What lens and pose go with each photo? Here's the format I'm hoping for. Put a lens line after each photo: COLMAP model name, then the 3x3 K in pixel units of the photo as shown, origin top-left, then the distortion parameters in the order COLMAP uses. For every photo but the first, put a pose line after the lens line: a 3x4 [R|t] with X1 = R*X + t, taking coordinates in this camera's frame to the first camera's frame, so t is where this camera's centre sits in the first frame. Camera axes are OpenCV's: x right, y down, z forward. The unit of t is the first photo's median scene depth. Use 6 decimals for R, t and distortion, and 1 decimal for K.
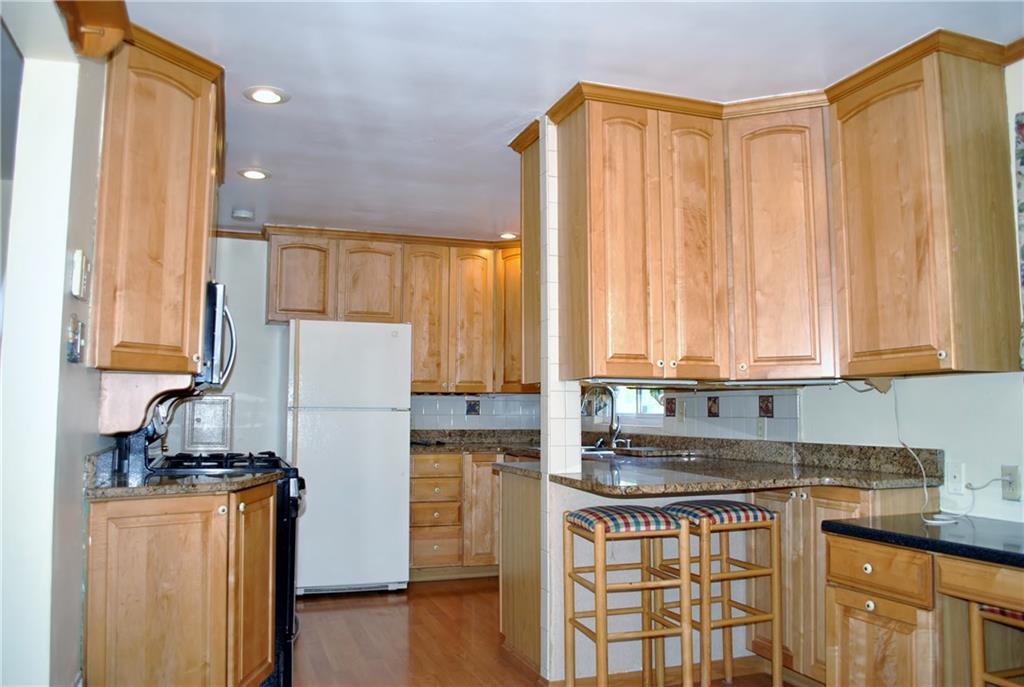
lens RADIAL K [[814.1, 0, 512.0], [0, 814.1, 343.5], [0, 0, 1]] dist [-0.080943, 0.008887]
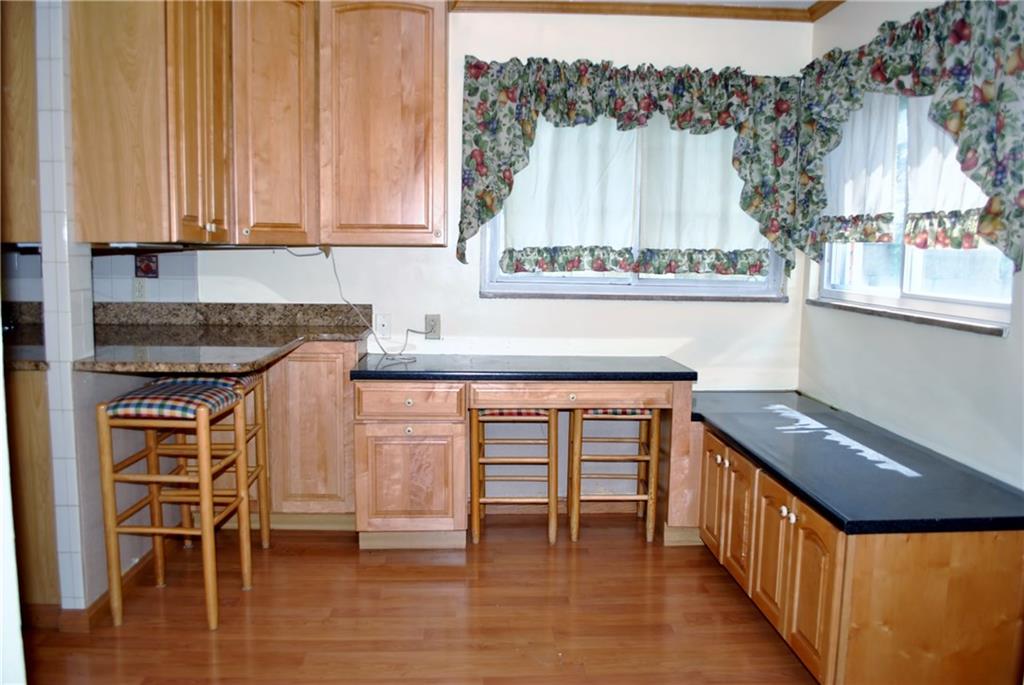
lens RADIAL K [[814.1, 0, 512.0], [0, 814.1, 342.5], [0, 0, 1]] dist [-0.080943, 0.008887]
pose [[0.292758, -0.102602, 0.950666, -0.526241], [-0.092812, 0.986482, 0.135049, -0.000813], [-0.951671, -0.127770, 0.279278, 0.360031]]
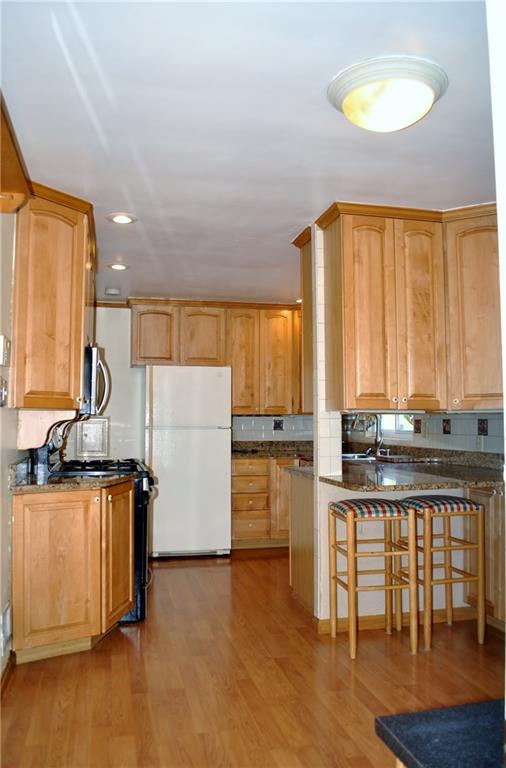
lens RADIAL K [[620.7, 0, 246.6], [0, 620.7, 389.4], [0, 0, 1]] dist [-0.079653, 0.006003]
pose [[0.992285, -0.009309, -0.123629, 0.052395], [0.013153, 0.999454, 0.030313, -0.026082], [0.123279, -0.031705, 0.991865, -0.090993]]
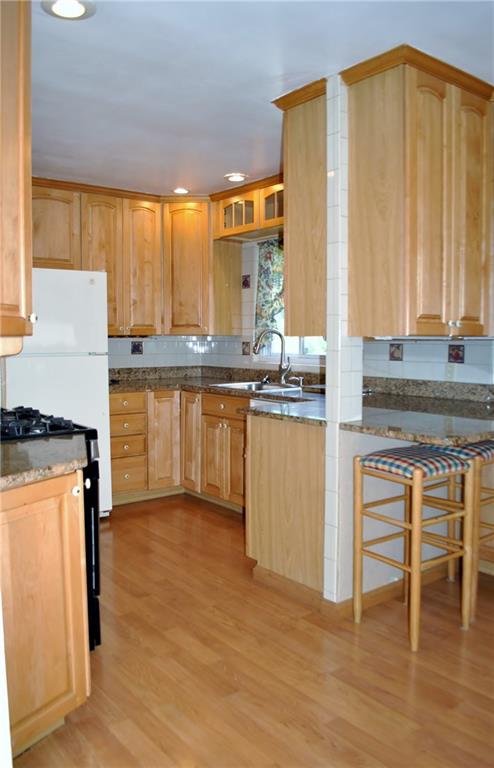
lens RADIAL K [[630.4, 0, 258.0], [0, 630.4, 394.2], [0, 0, 1]] dist [-0.074505, -0.001840]
pose [[0.945434, -0.031727, 0.324264, -0.309807], [-0.025301, 0.985093, 0.170153, -0.016531], [-0.324829, -0.169073, 0.930538, 0.242755]]
